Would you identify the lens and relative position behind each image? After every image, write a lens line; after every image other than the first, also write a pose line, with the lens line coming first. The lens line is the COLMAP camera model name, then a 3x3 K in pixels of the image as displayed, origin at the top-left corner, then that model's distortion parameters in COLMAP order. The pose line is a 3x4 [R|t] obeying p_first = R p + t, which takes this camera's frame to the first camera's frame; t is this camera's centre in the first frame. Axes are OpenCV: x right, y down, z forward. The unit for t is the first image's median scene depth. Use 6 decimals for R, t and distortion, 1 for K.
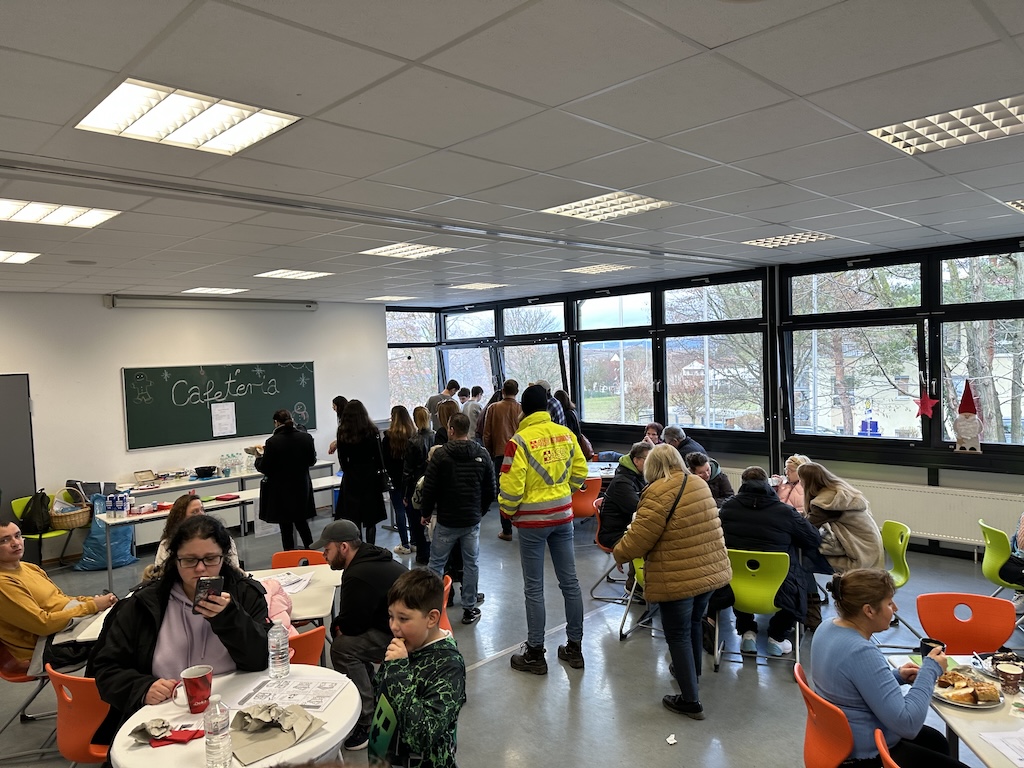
lens RADIAL K [[715.4, 0, 512.4], [0, 715.4, 383.7], [0, 0, 1]] dist [0.036474, -0.038443]
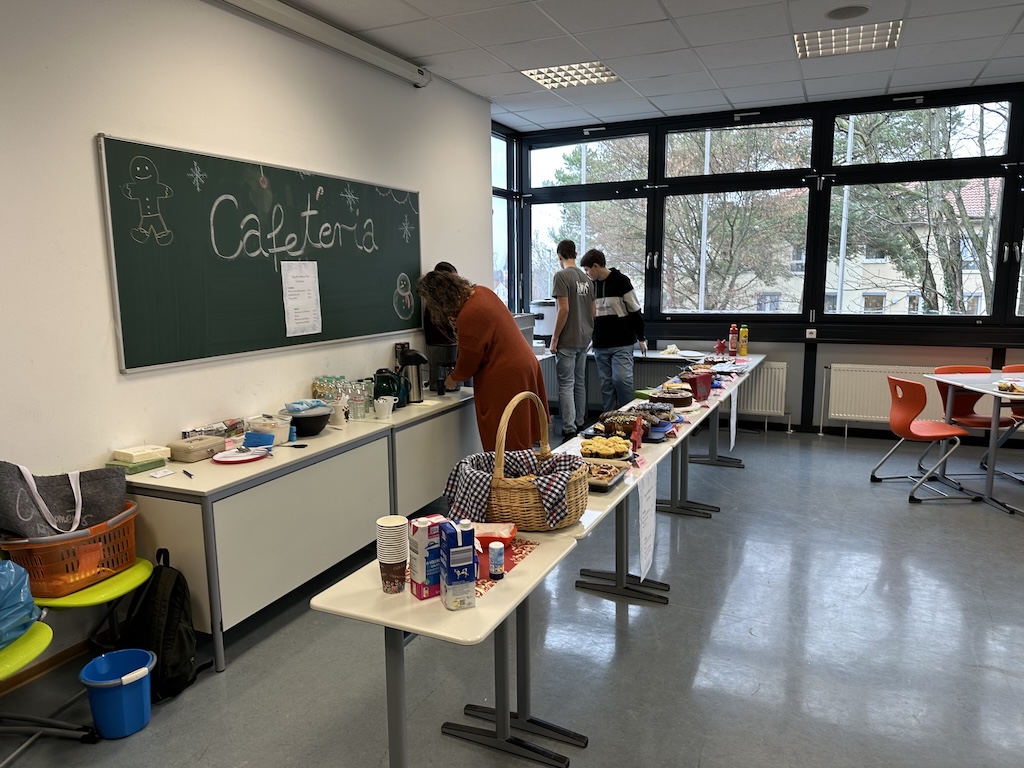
lens RADIAL K [[715.4, 0, 515.4], [0, 715.4, 376.0], [0, 0, 1]] dist [0.036474, -0.038443]
pose [[0.936144, -0.026565, 0.350611, -0.434119], [-0.009586, 0.994843, 0.100972, 0.050774], [-0.351485, -0.097885, 0.931062, 0.542874]]
